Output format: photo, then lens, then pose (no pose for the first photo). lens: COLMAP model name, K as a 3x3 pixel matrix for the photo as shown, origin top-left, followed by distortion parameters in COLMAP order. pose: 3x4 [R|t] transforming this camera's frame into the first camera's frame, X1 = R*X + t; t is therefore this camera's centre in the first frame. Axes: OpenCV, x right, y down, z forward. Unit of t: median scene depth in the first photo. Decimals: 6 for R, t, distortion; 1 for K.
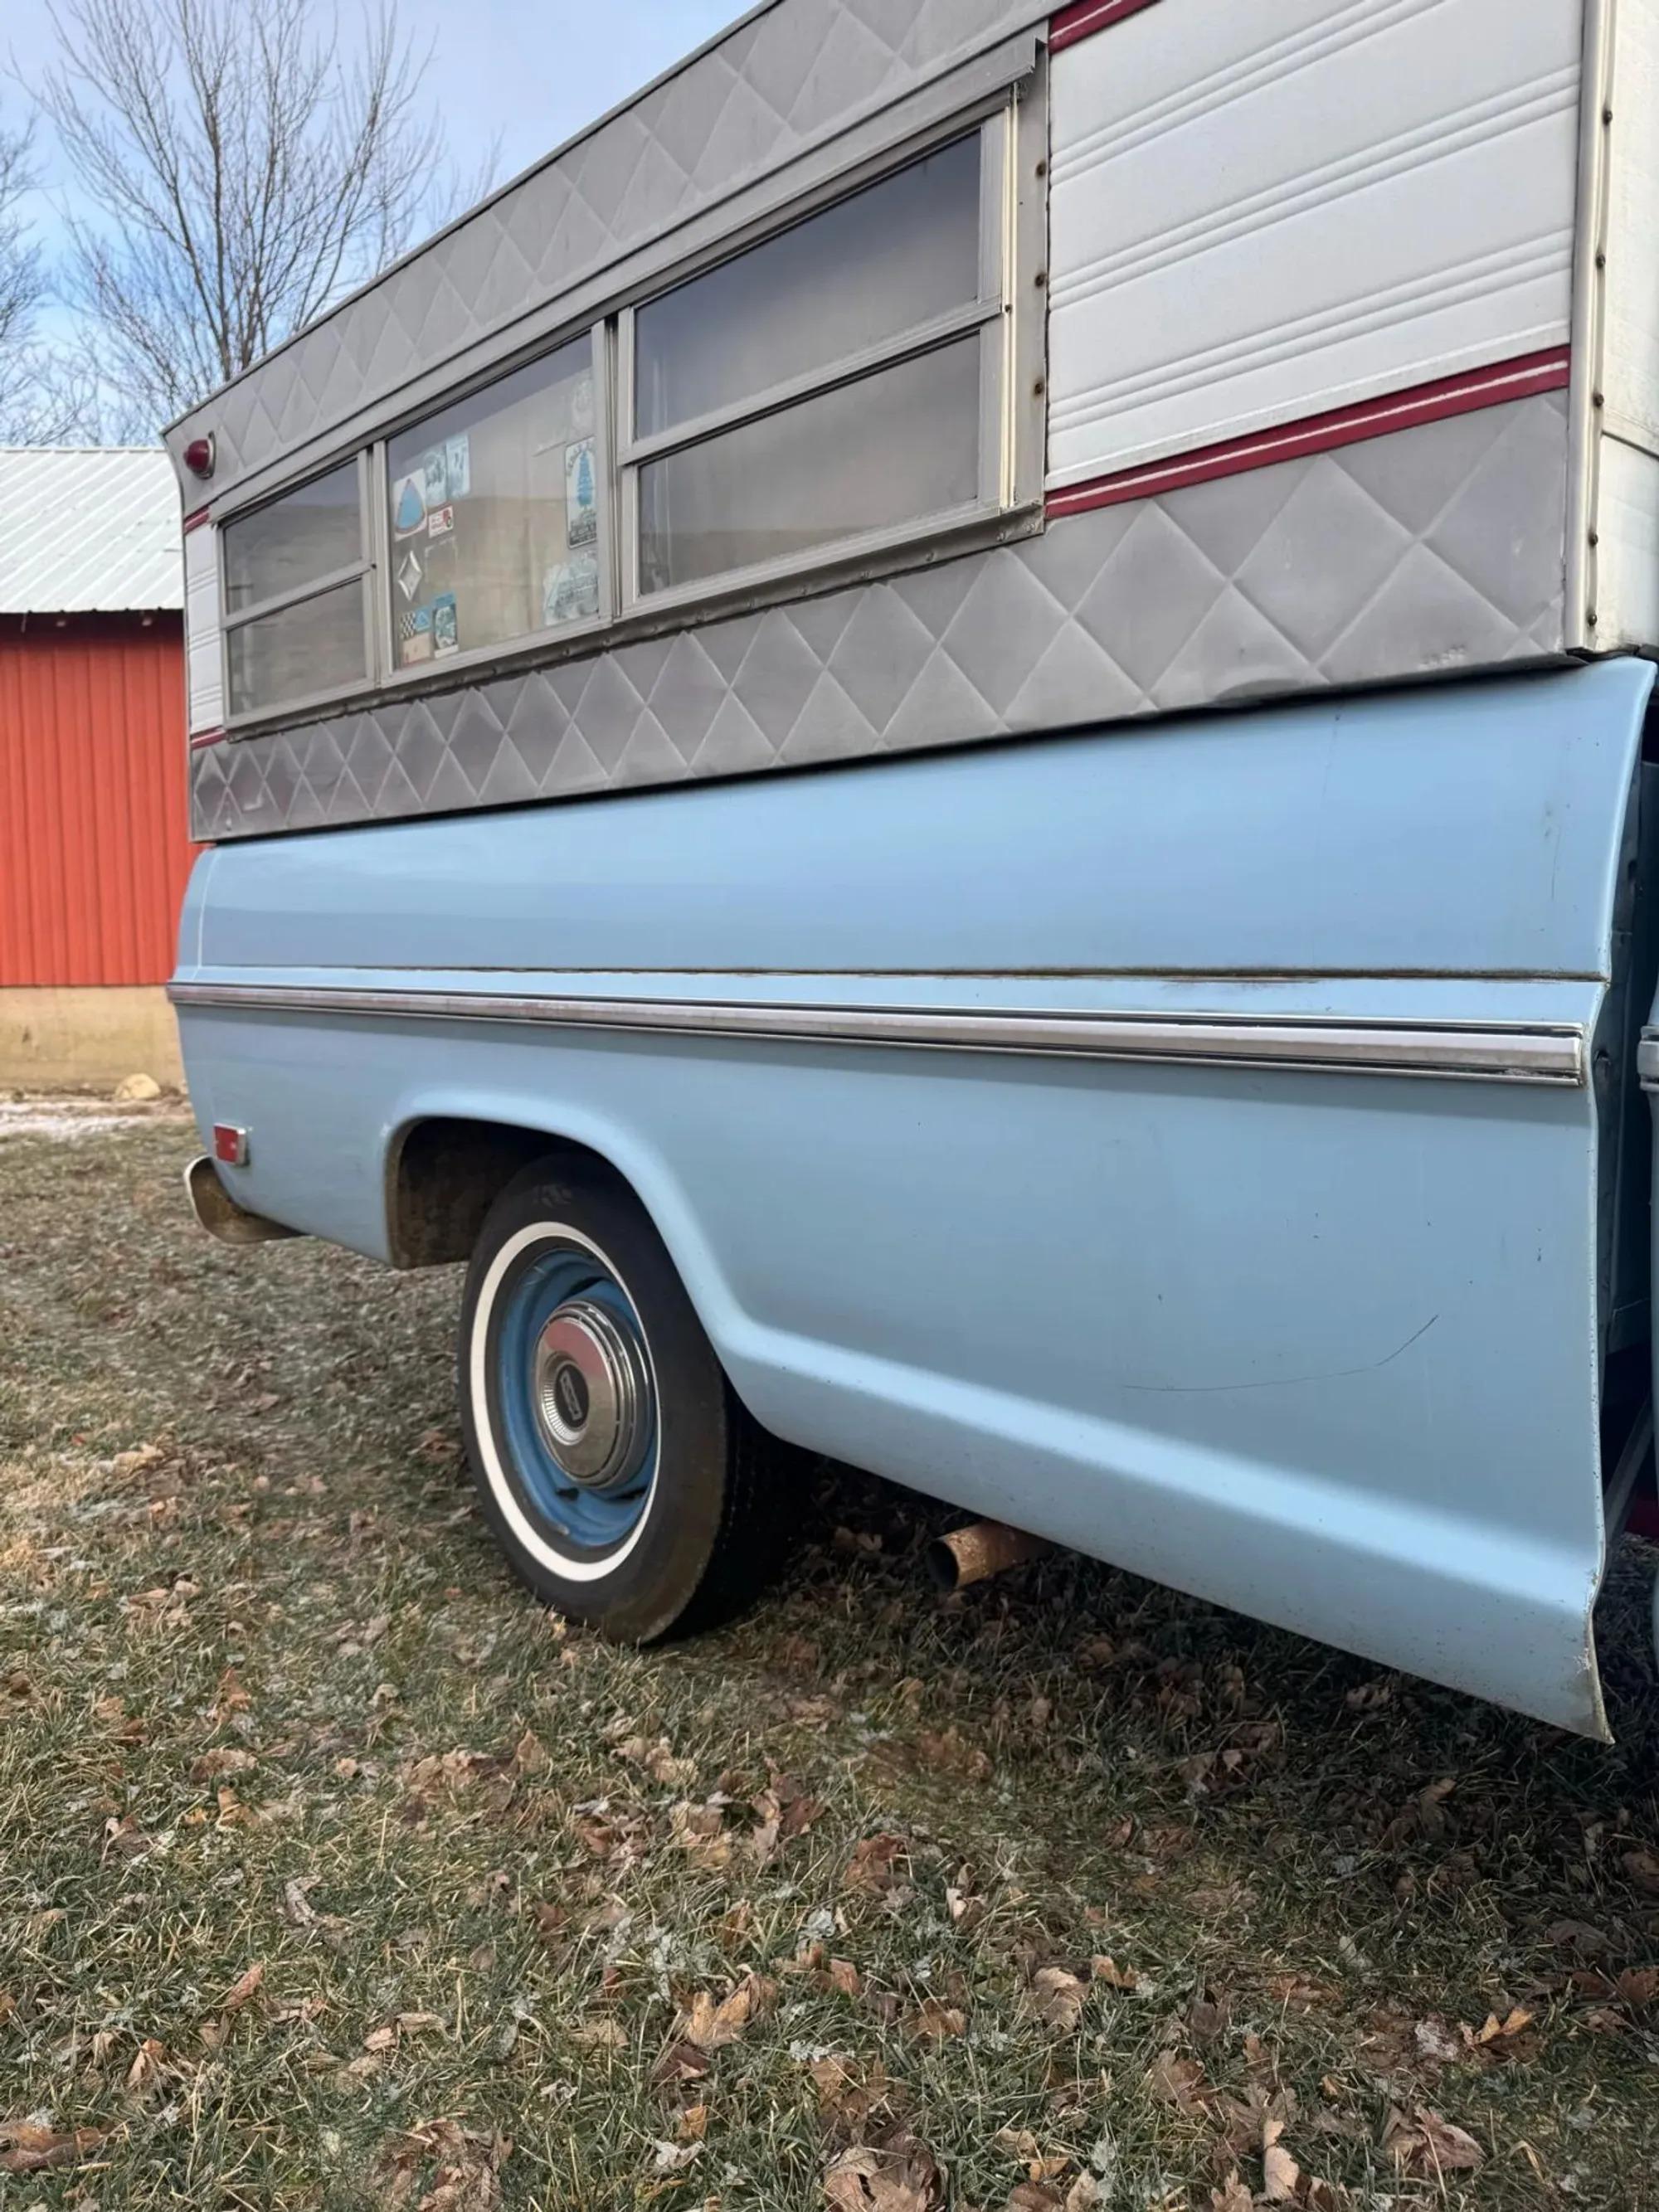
lens RADIAL K [[1569.7, 0, 834.3], [0, 1569.7, 1089.9], [0, 0, 1]] dist [0.042012, -0.045111]
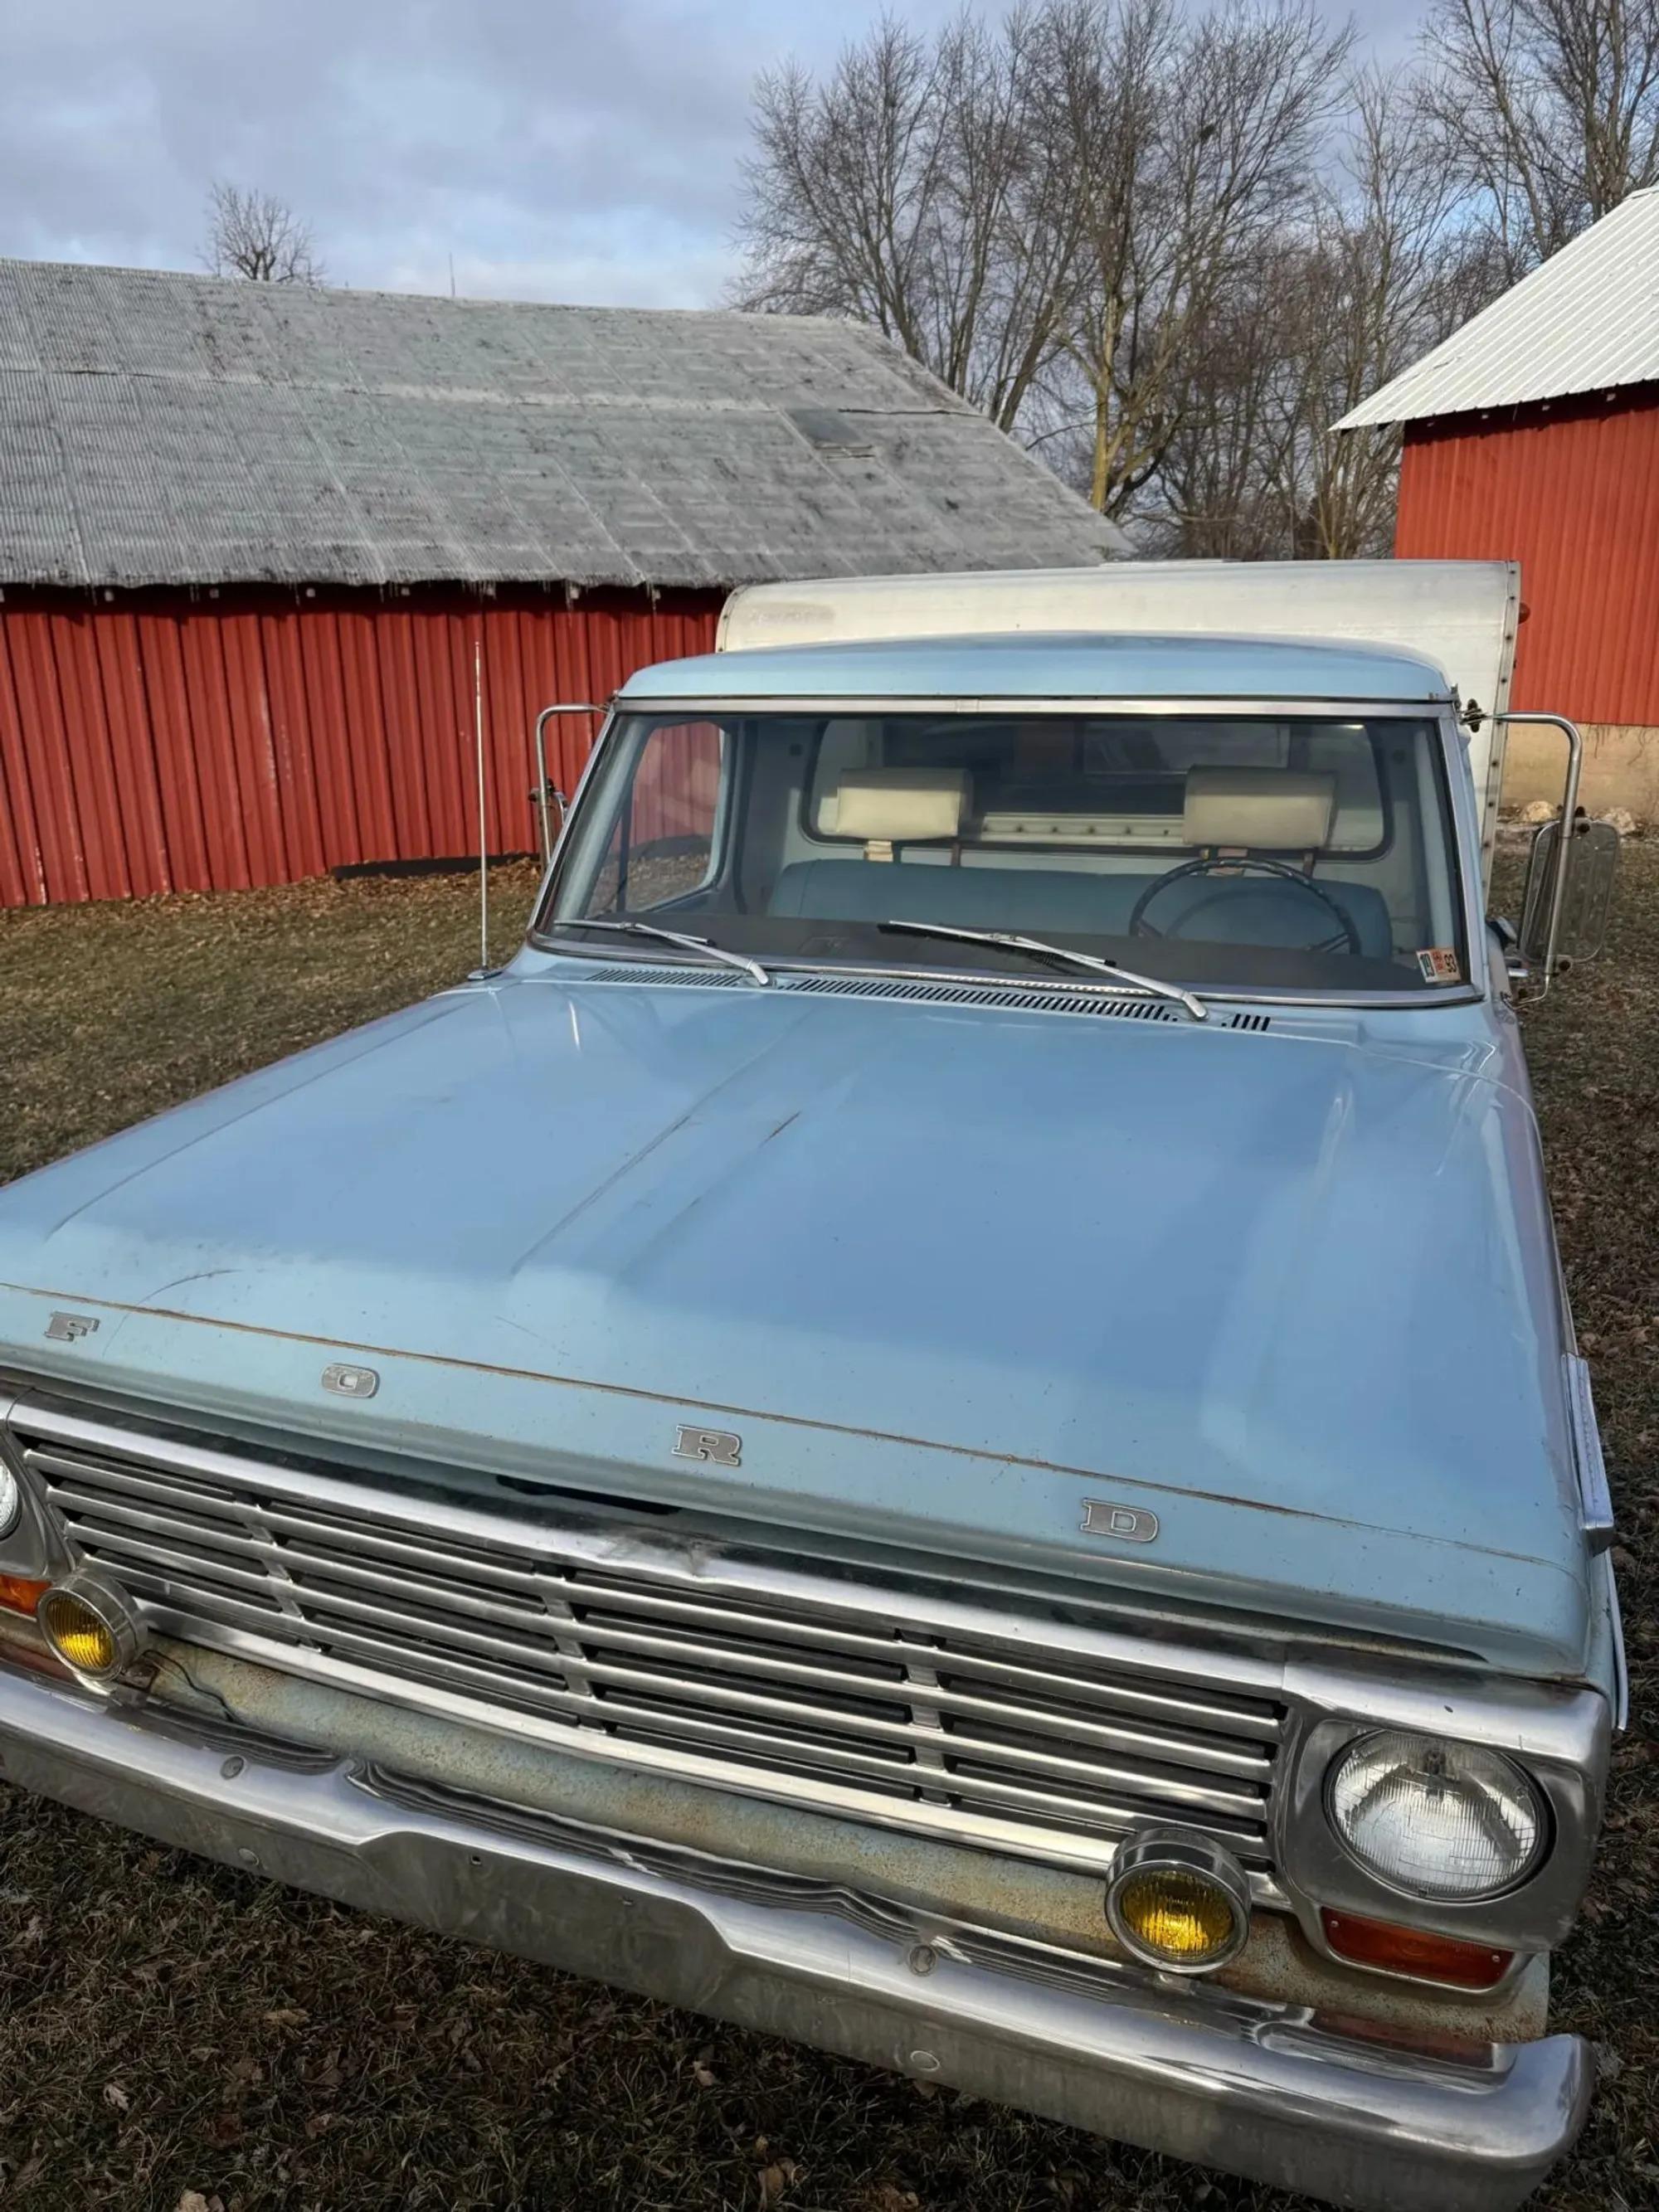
lens RADIAL K [[1576.2, 0, 823.0], [0, 1576.2, 1104.4], [0, 0, 1]] dist [0.028021, -0.027050]
pose [[0.472962, 0.255895, -0.843104, 1.560038], [-0.054467, 0.963557, 0.261900, -0.307261], [0.879397, -0.077948, 0.469664, -0.267690]]
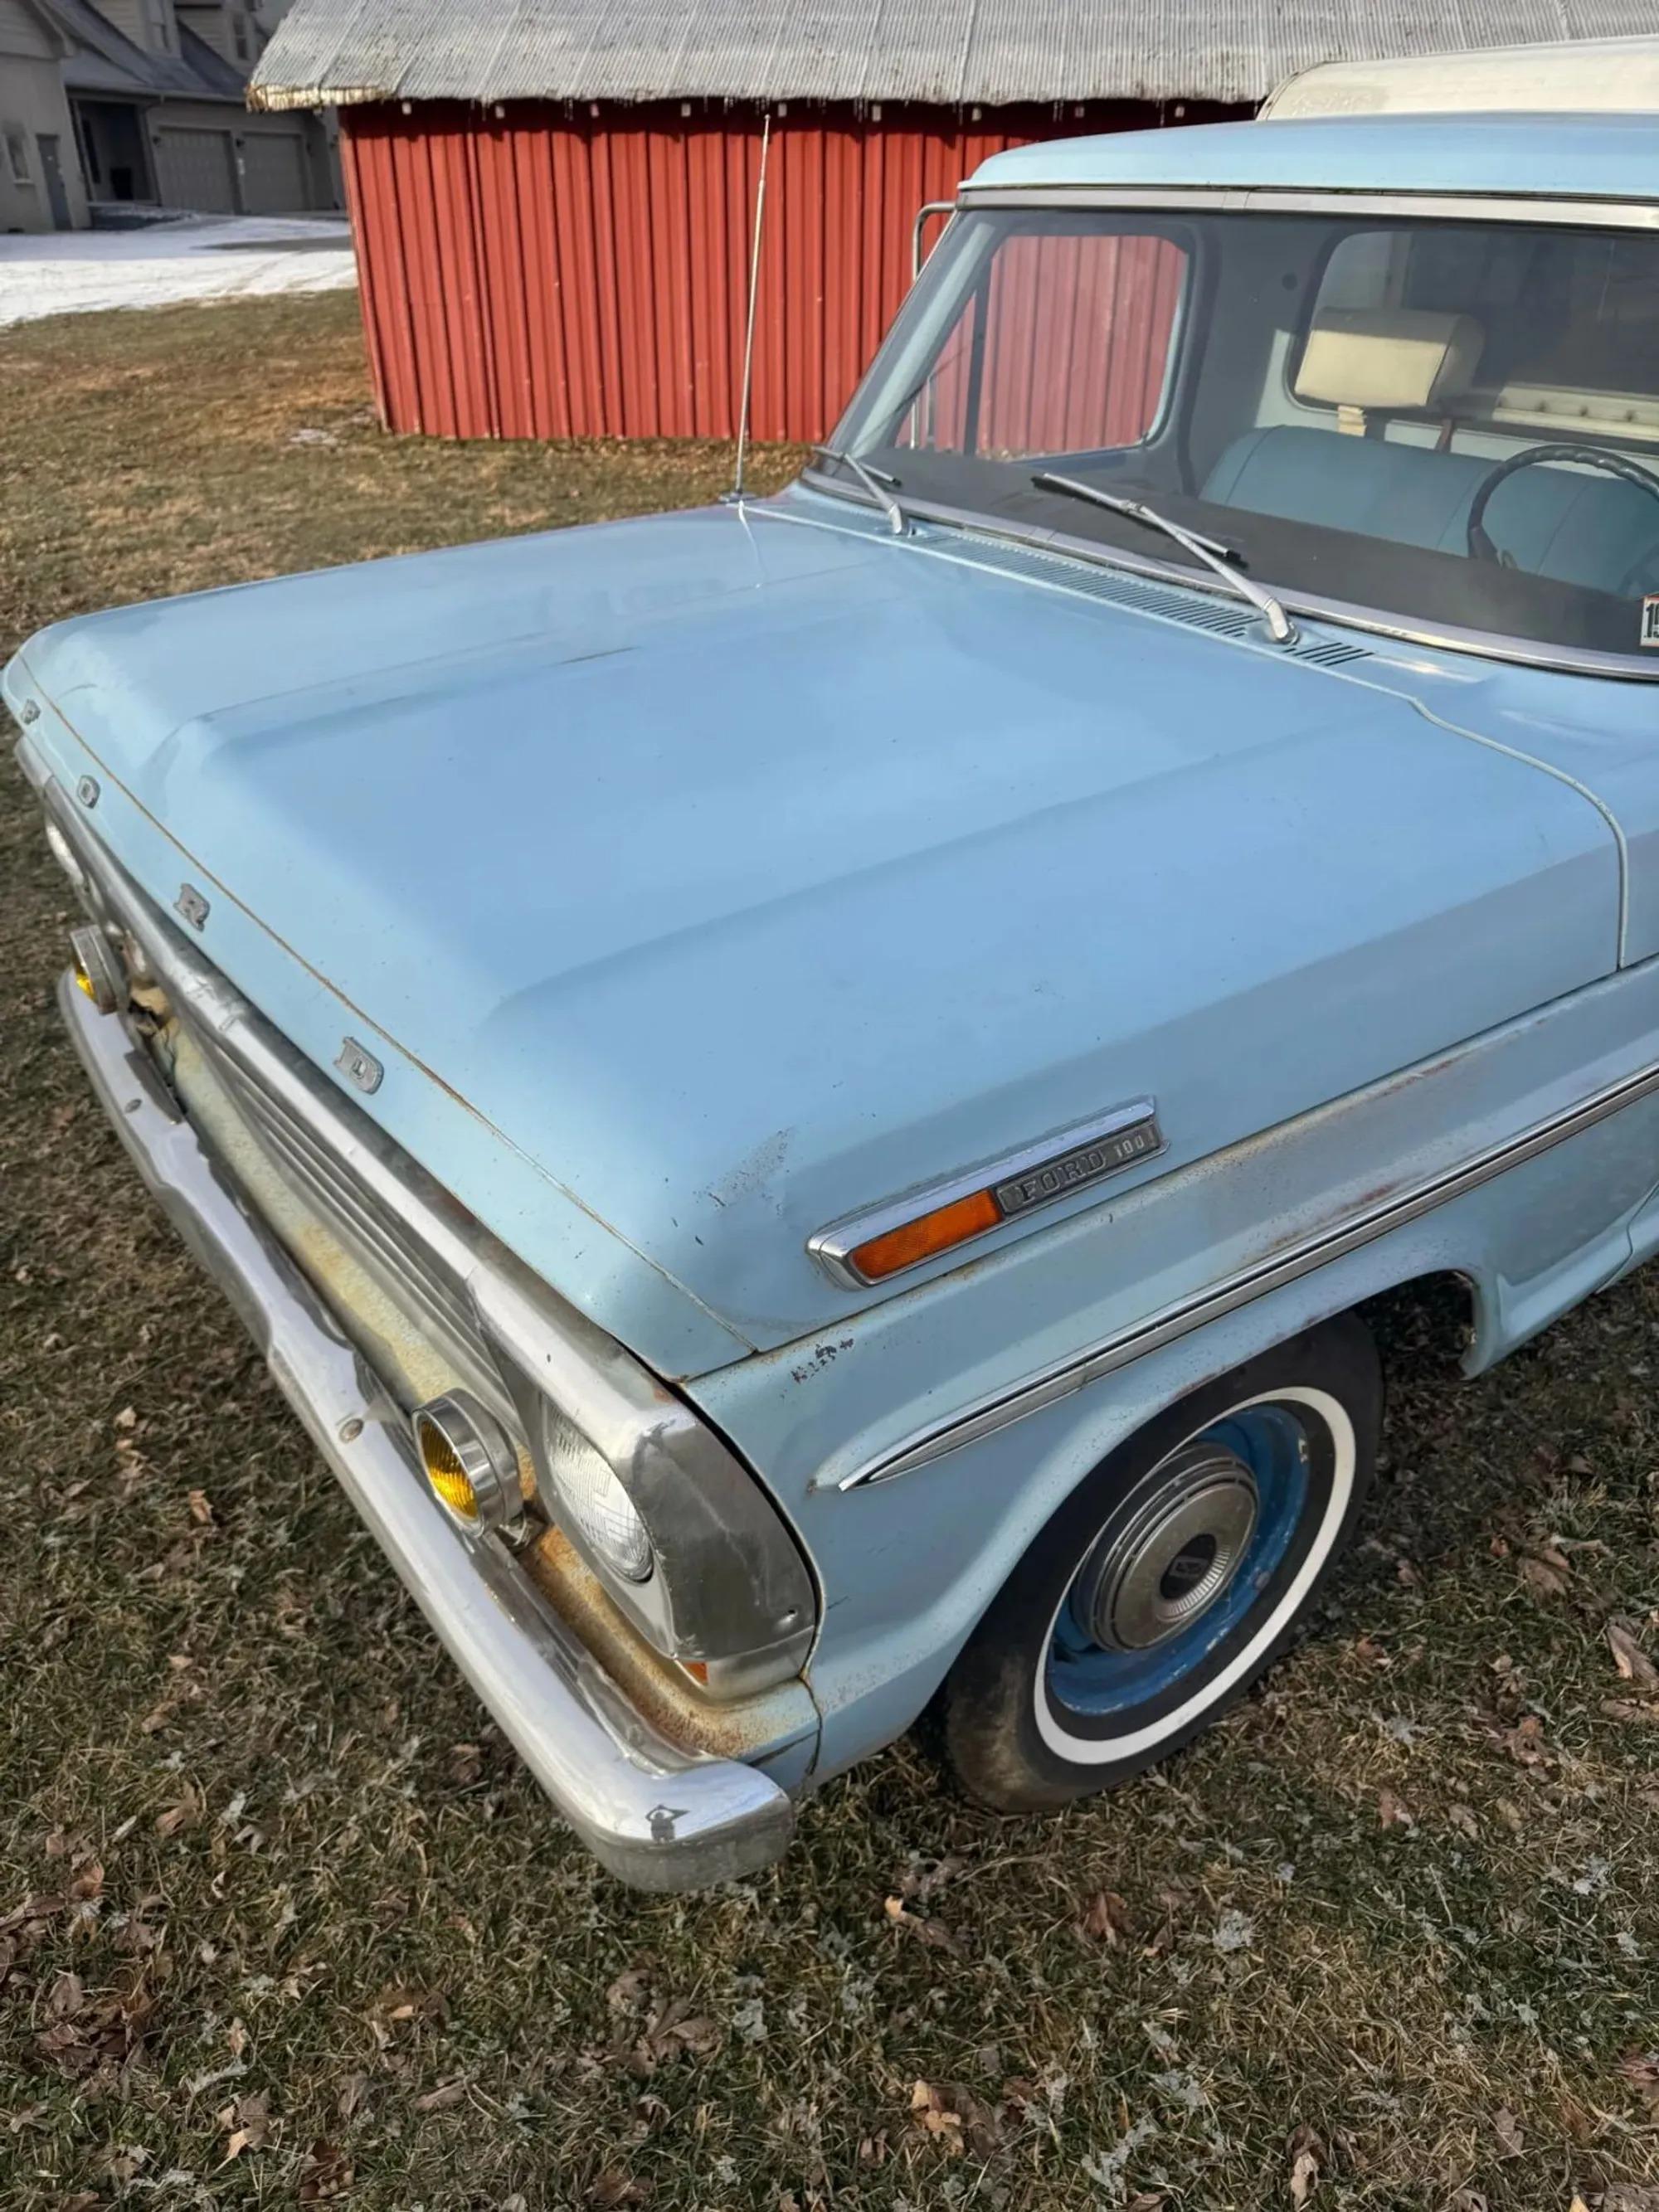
lens RADIAL K [[1579.5, 0, 829.9], [0, 1579.5, 1113.0], [0, 0, 1]] dist [0.005573, -0.004438]
pose [[-0.097580, 0.511333, -0.853825, 1.612804], [-0.075519, 0.851641, 0.518656, -0.298086], [0.992358, 0.115091, -0.044488, 0.192620]]
